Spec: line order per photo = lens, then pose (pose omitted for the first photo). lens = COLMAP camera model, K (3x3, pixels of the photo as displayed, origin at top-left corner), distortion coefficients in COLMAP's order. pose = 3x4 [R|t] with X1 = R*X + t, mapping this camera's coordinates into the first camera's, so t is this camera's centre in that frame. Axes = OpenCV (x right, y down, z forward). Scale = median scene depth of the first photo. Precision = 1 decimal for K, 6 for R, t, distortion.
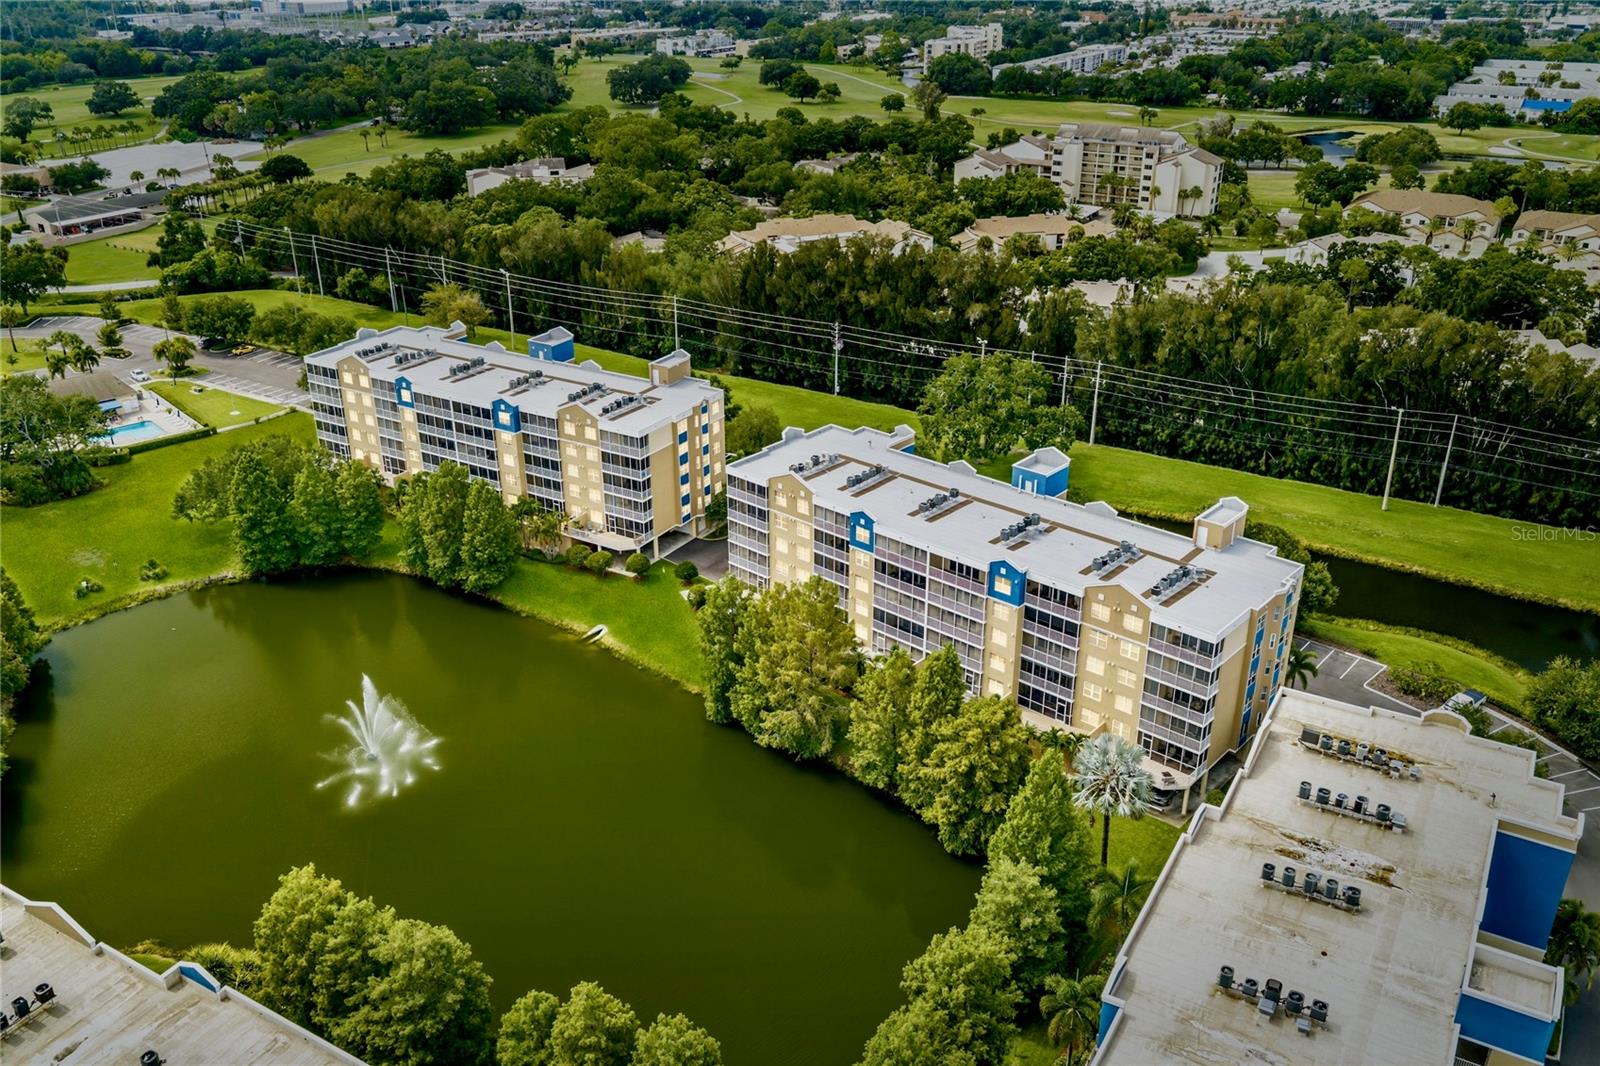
lens RADIAL K [[1344.5, 0, 800.0], [0, 1344.5, 533.0], [0, 0, 1]] dist [0.005988, 0.008349]
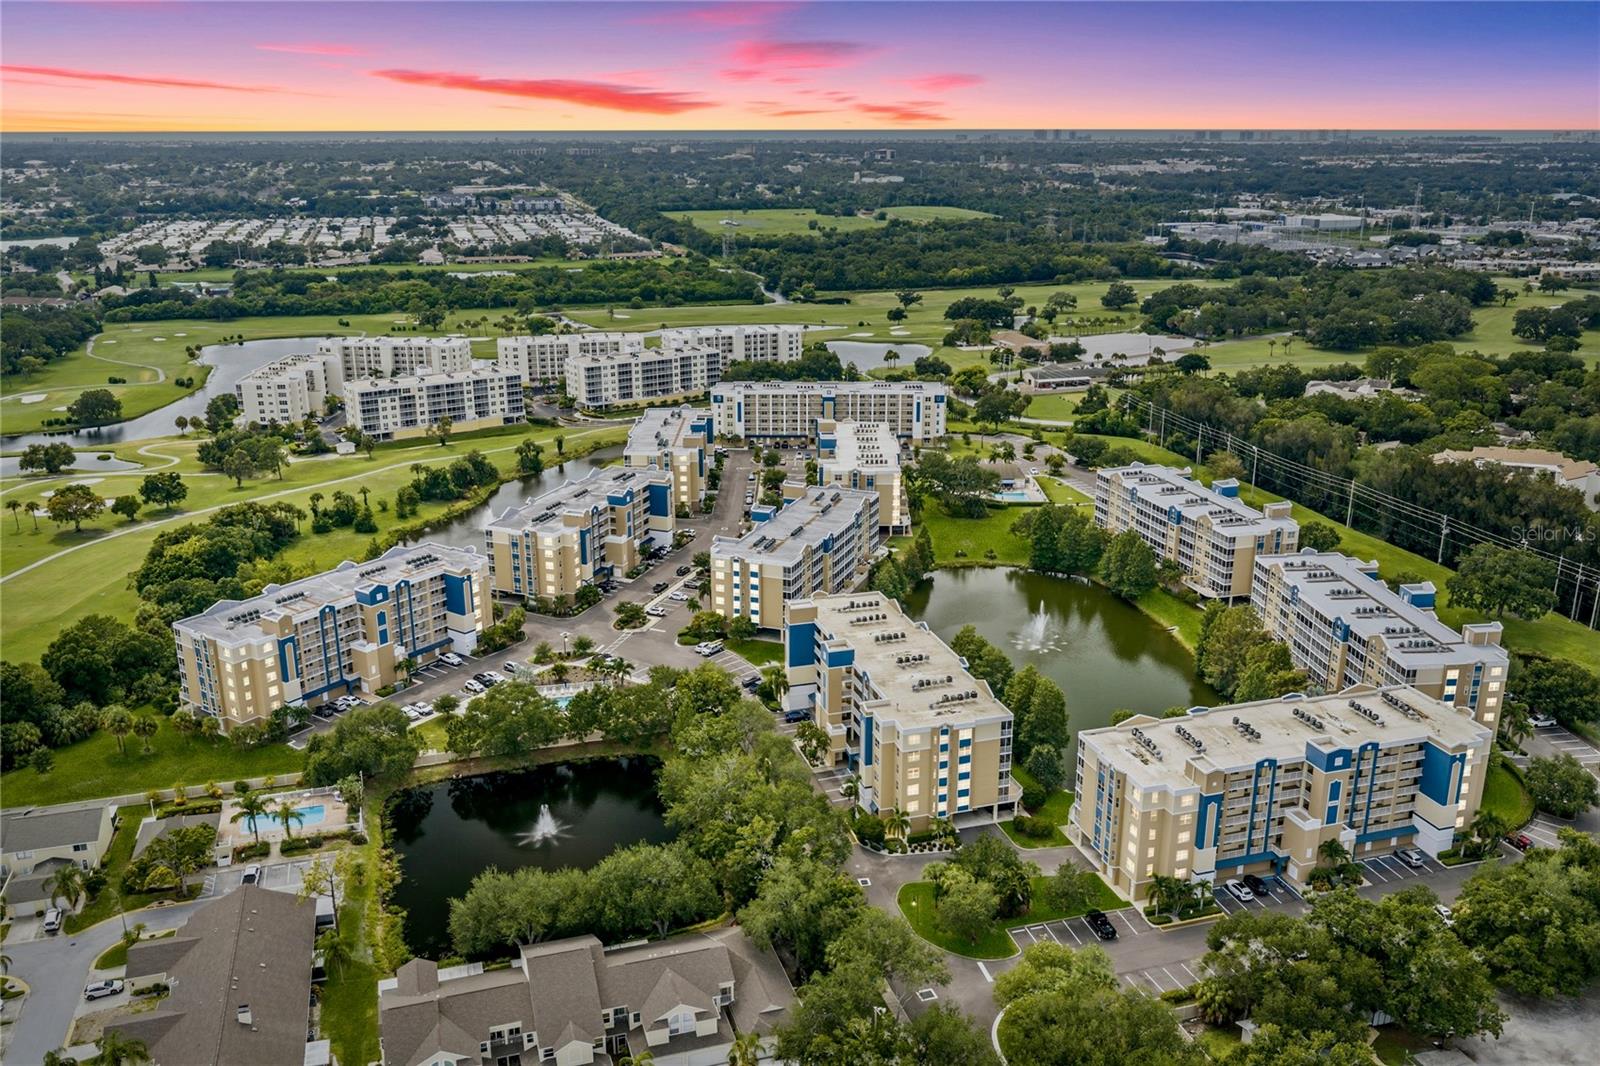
lens RADIAL K [[1344.5, 0, 800.0], [0, 1344.5, 533.0], [0, 0, 1]] dist [0.005988, 0.008349]
pose [[0.746913, 0.199802, -0.634192, 0.421348], [-0.278962, 0.959947, -0.026114, 0.093814], [0.603573, 0.196421, 0.772734, -0.537934]]
